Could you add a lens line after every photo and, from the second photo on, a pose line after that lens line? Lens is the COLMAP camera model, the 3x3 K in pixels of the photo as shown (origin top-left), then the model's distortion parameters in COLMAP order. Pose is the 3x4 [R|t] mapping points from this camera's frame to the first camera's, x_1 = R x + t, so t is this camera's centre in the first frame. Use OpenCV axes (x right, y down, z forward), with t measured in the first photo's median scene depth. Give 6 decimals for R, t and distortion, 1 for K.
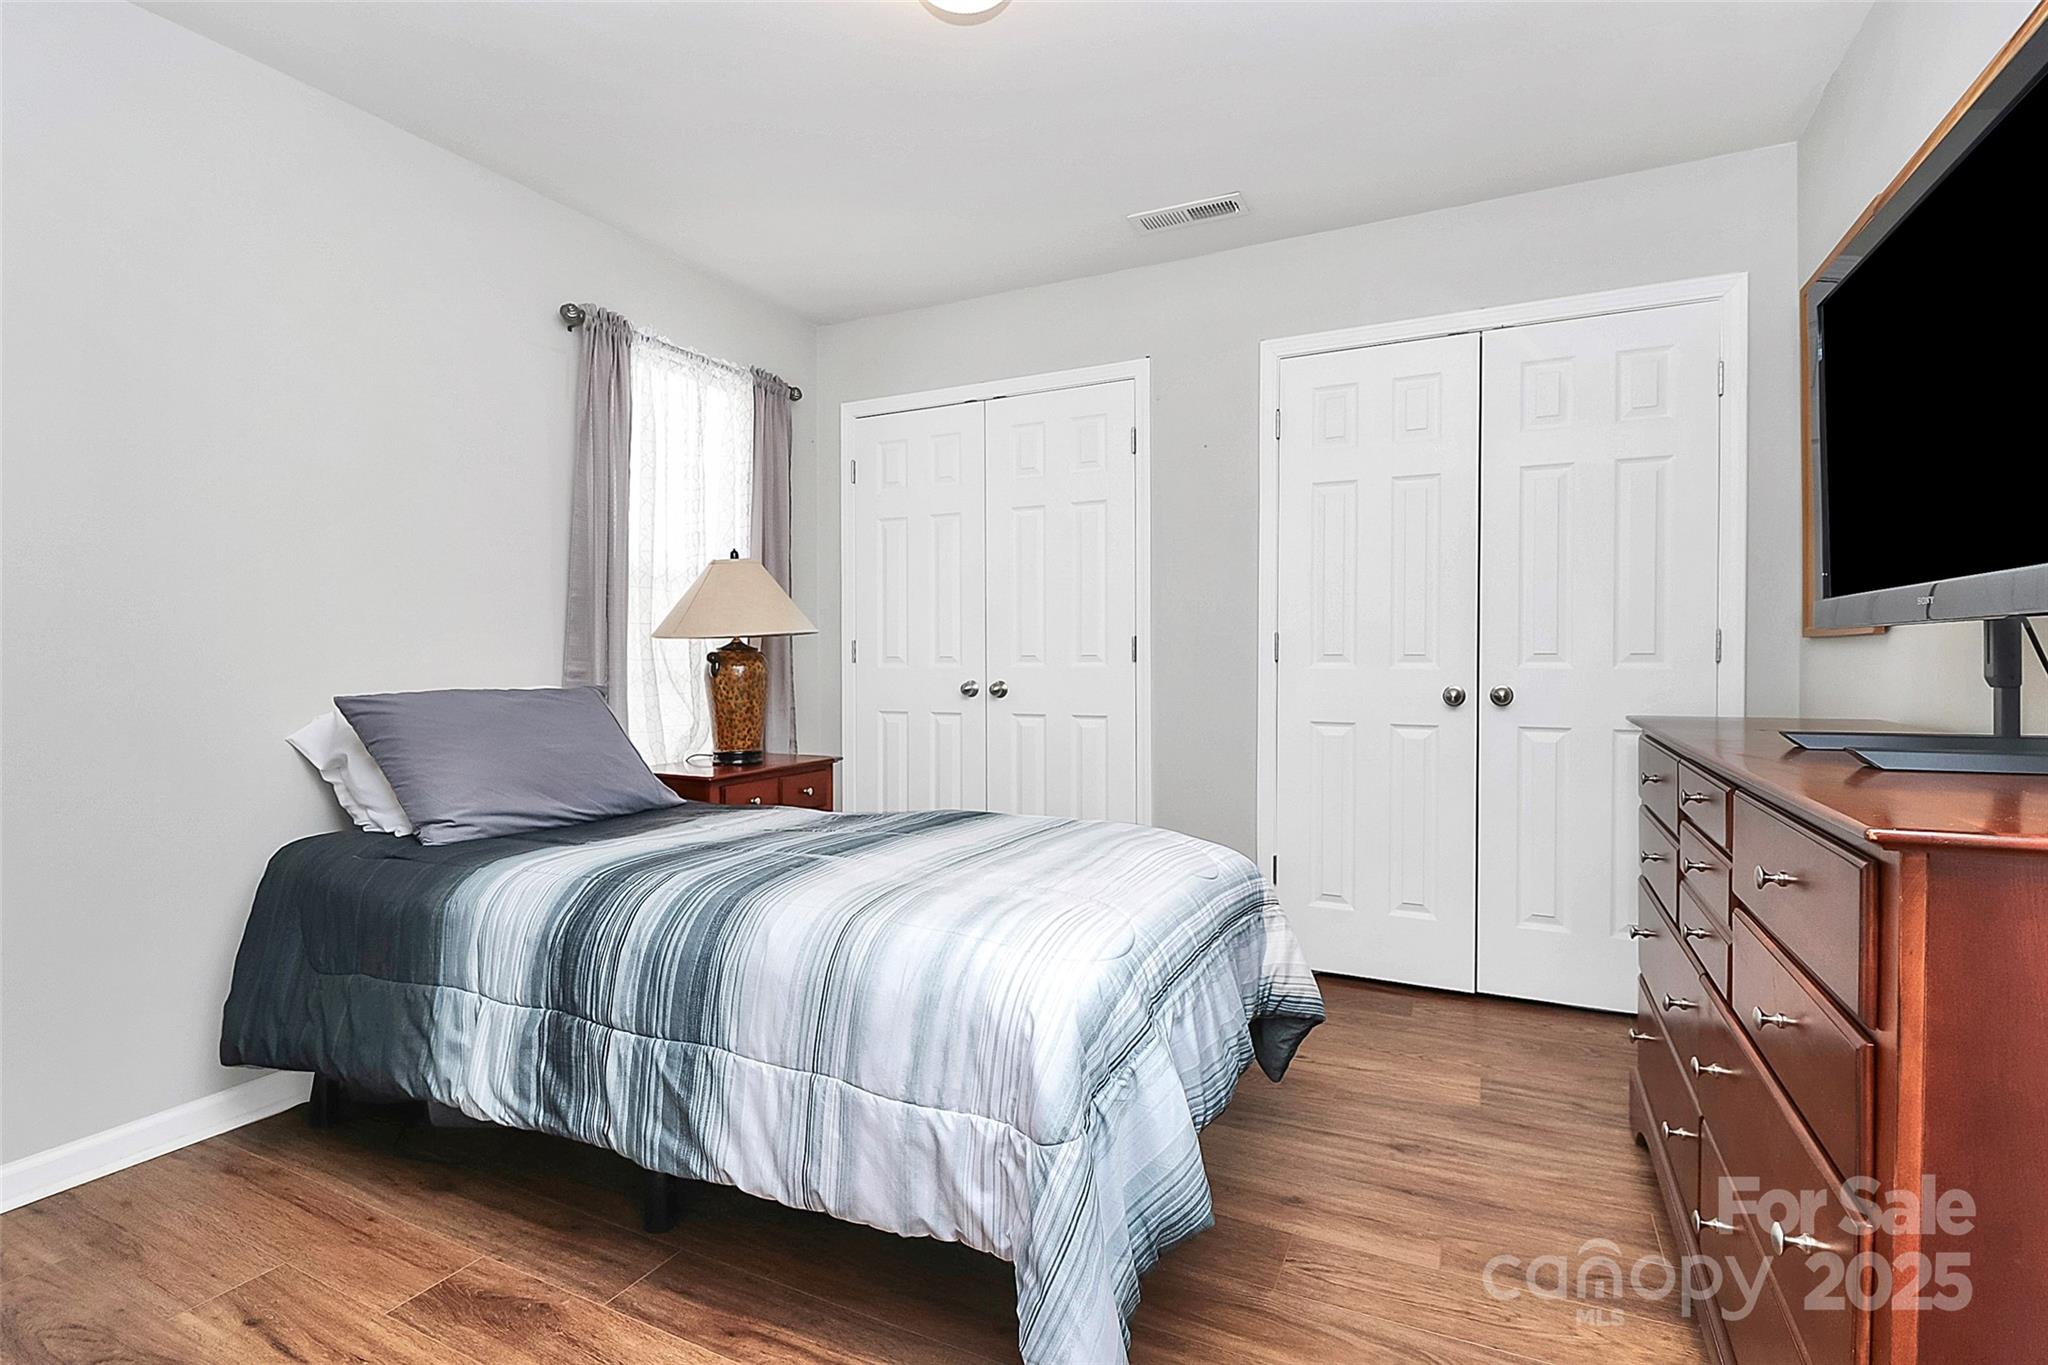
lens RADIAL K [[960.1, 0, 1020.7], [0, 960.1, 662.8], [0, 0, 1]] dist [0.001196, -0.011688]
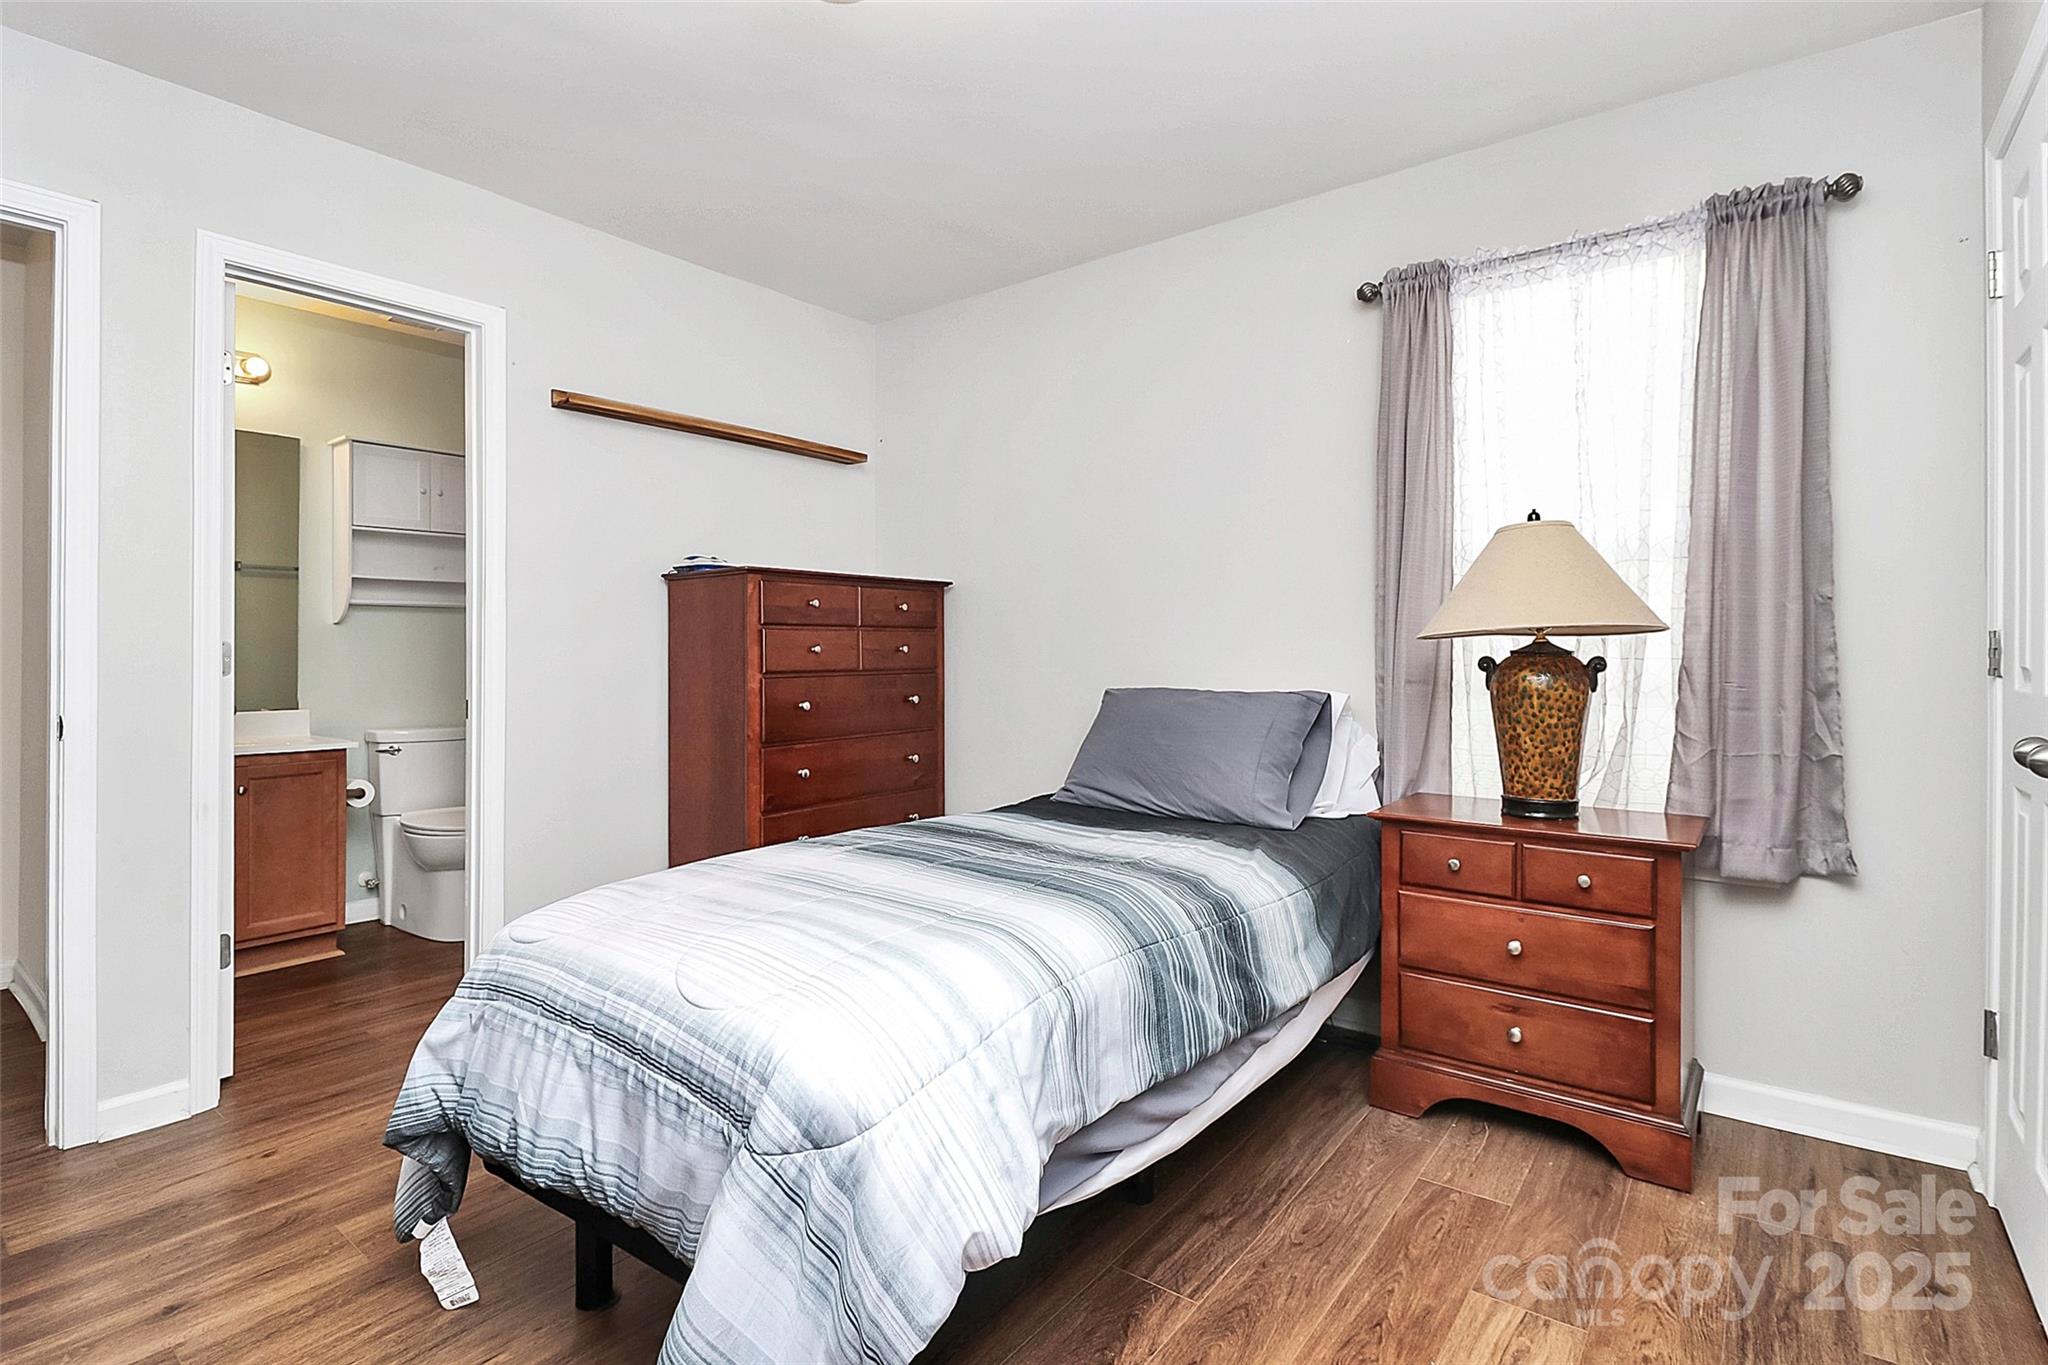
lens RADIAL K [[960.1, 0, 1020.7], [0, 960.1, 662.8], [0, 0, 1]] dist [0.001196, -0.011688]
pose [[-0.160703, -0.000120, -0.987003, 0.453101], [-0.006381, 0.999979, 0.000917, -0.004615], [0.986982, 0.006446, -0.160701, 0.743808]]
